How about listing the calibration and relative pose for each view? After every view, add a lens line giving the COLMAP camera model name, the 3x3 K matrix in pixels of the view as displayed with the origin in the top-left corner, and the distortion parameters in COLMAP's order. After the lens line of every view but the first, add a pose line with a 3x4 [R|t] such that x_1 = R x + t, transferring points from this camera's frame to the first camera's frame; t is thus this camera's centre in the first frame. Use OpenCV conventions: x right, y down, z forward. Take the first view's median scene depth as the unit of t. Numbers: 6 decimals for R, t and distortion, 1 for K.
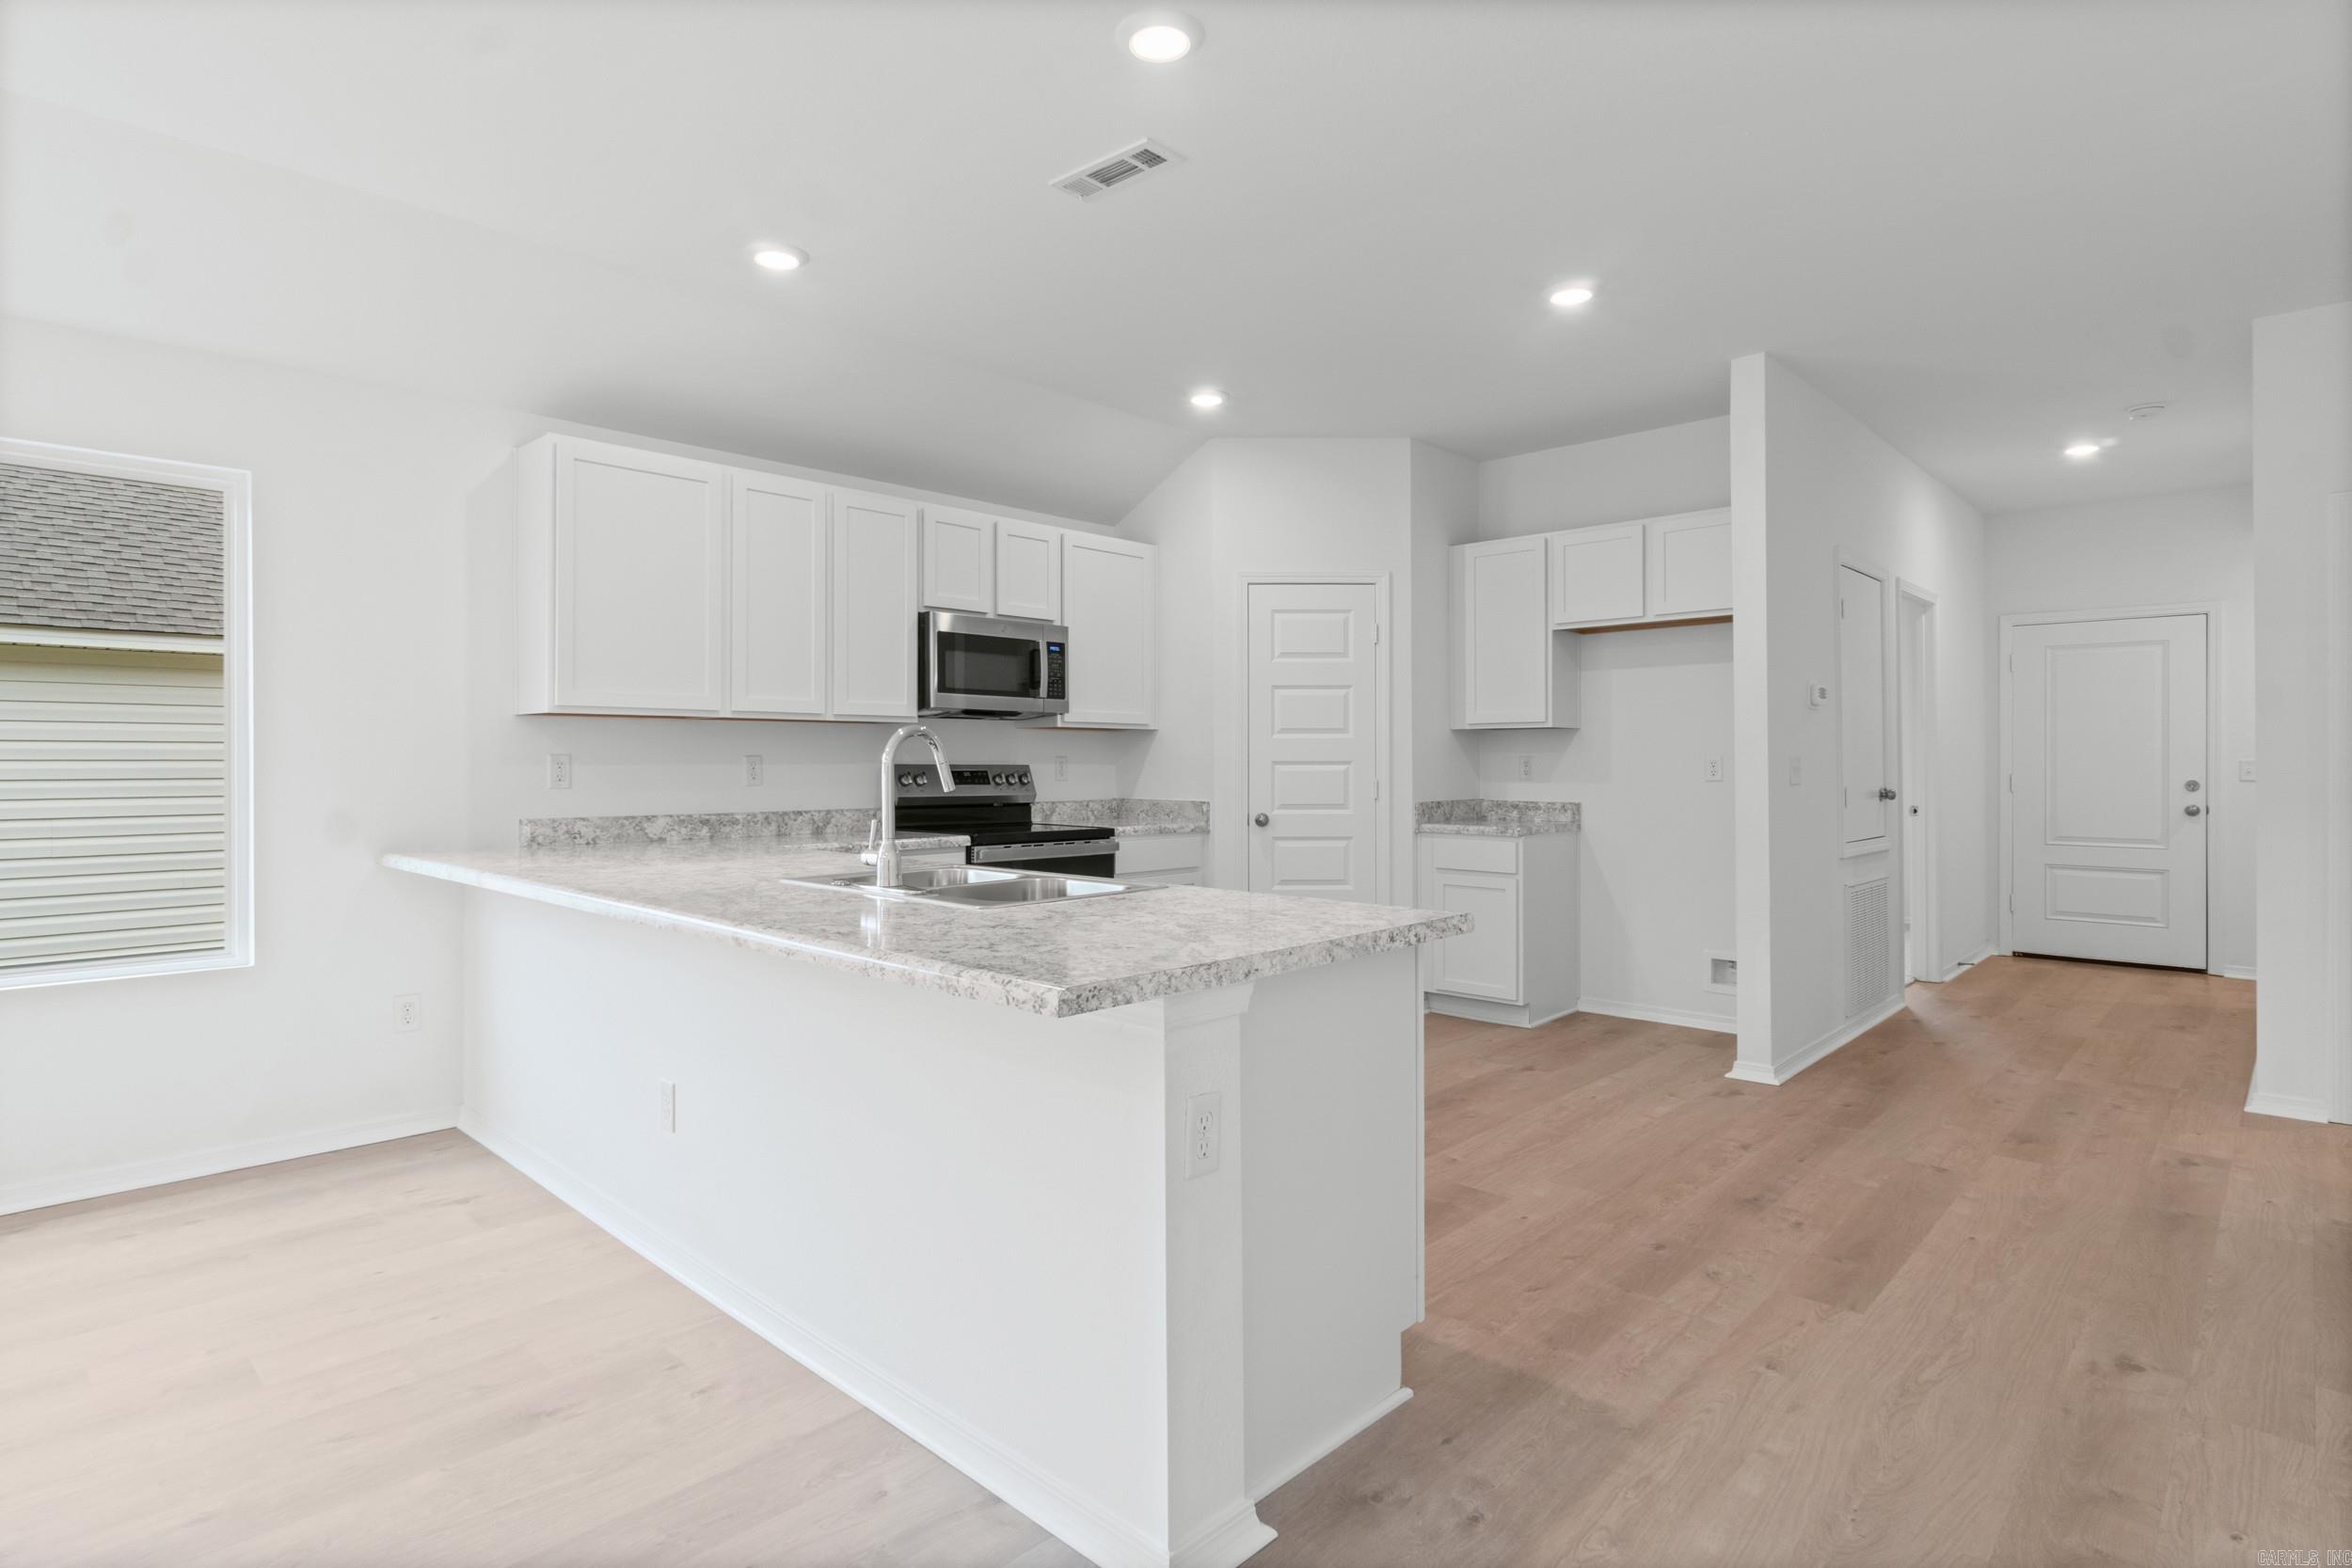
lens RADIAL K [[1195.7, 0, 1151.0], [0, 1195.7, 769.7], [0, 0, 1]] dist [-0.002041, -0.000506]
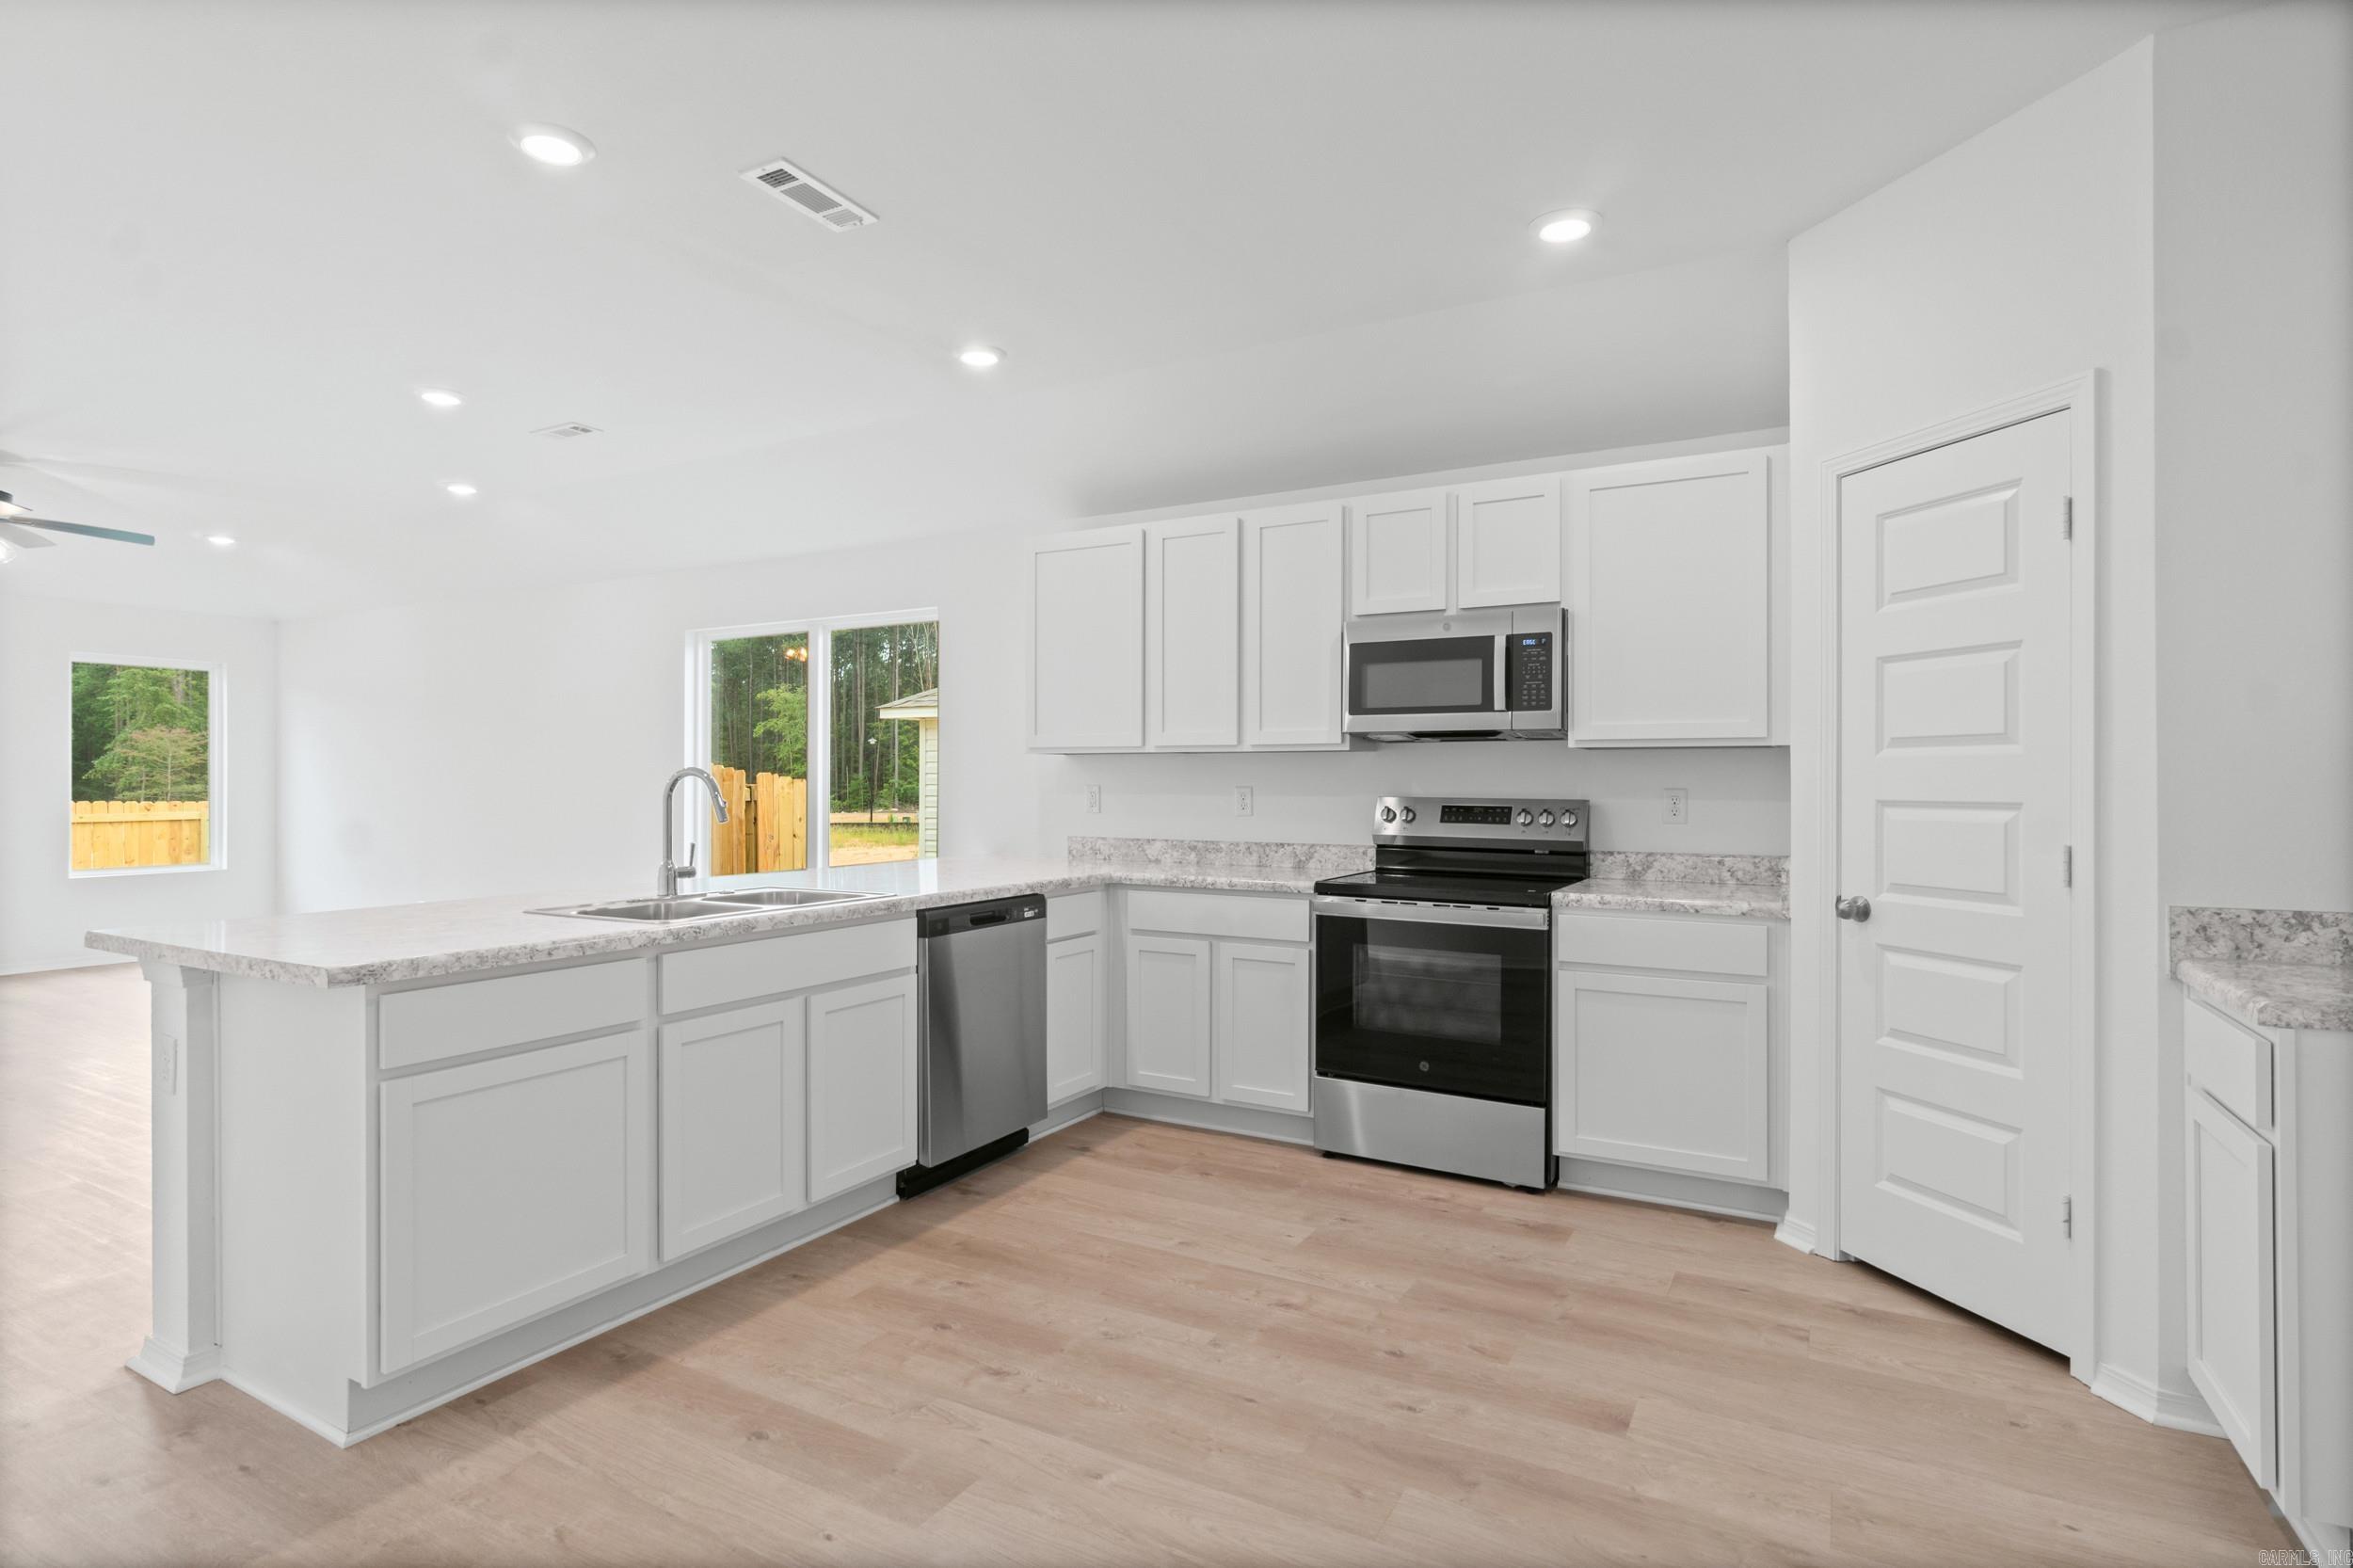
lens RADIAL K [[1191.9, 0, 1162.9], [0, 1191.9, 781.6], [0, 0, 1]] dist [-0.002297, 0.000311]
pose [[0.249632, 0.001877, -0.968339, 0.552858], [-0.008791, 0.999961, -0.000328, -0.012947], [0.968301, 0.008595, 0.249638, 0.581803]]
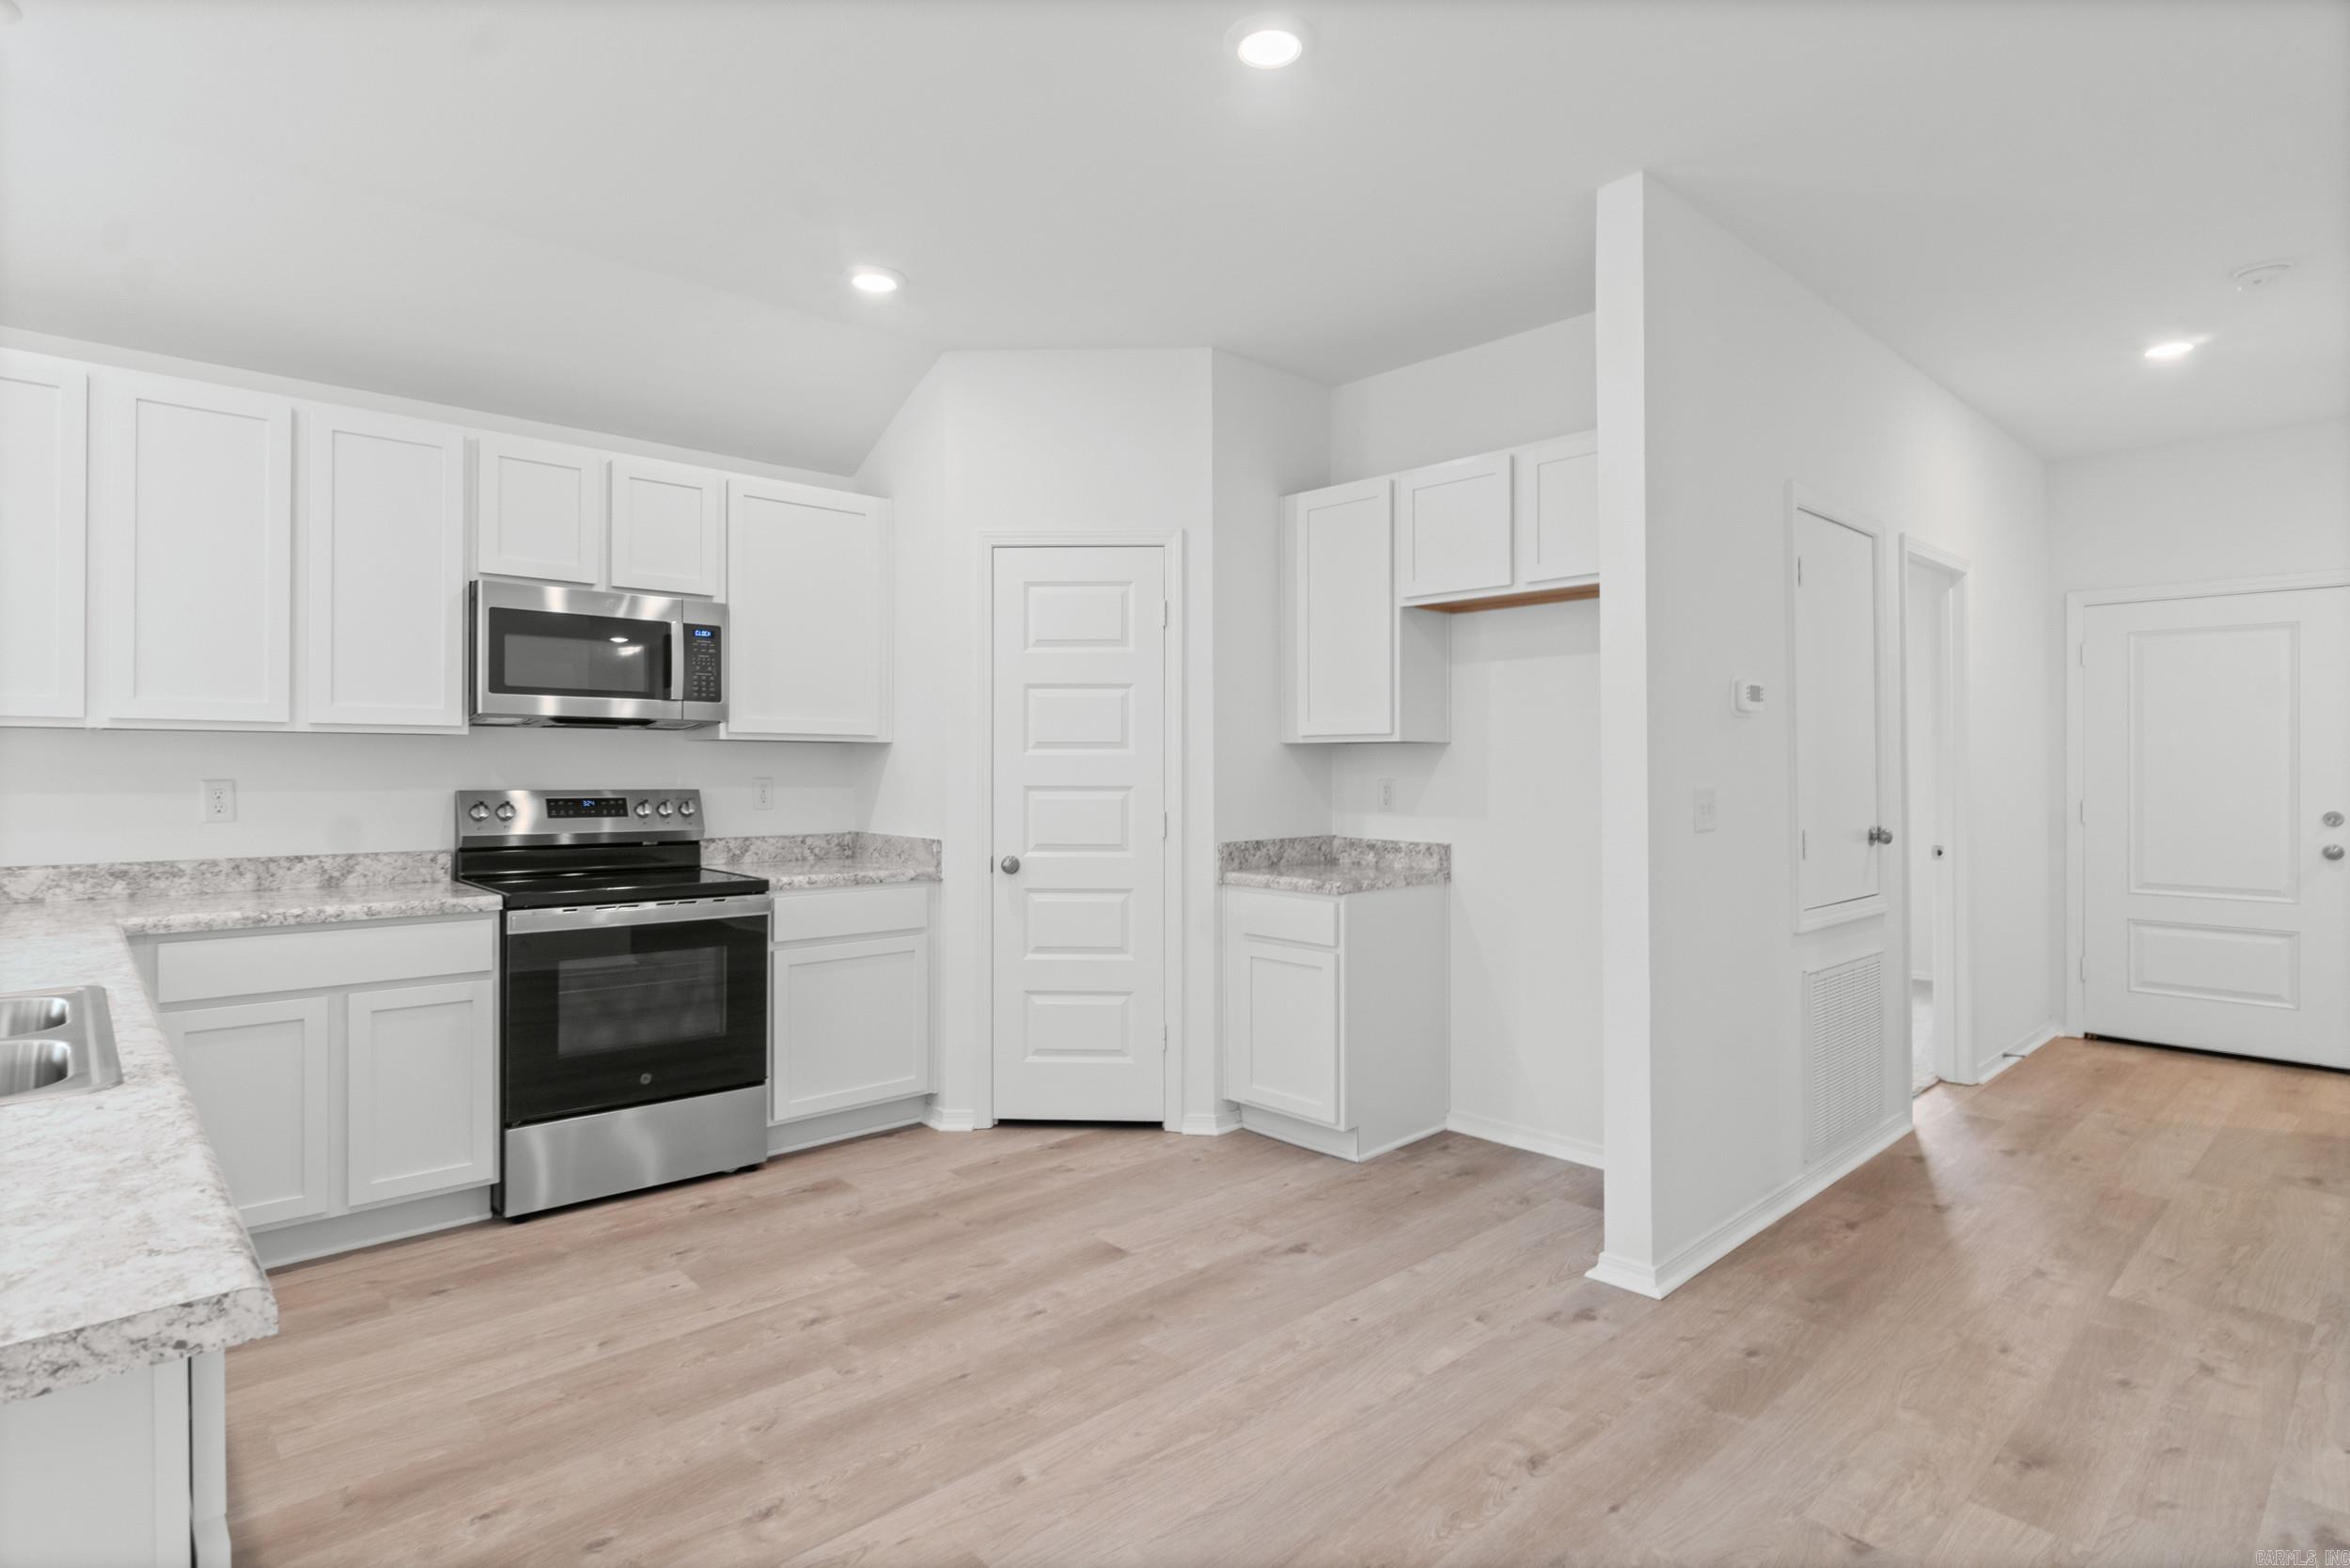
lens RADIAL K [[1207.7, 0, 1149.2], [0, 1207.7, 769.1], [0, 0, 1]] dist [-0.005467, 0.001959]
pose [[0.998287, 0.003245, -0.058423, 0.230335], [-0.003552, 0.999980, -0.005156, -0.014315], [0.058405, 0.005355, 0.998279, 0.266620]]
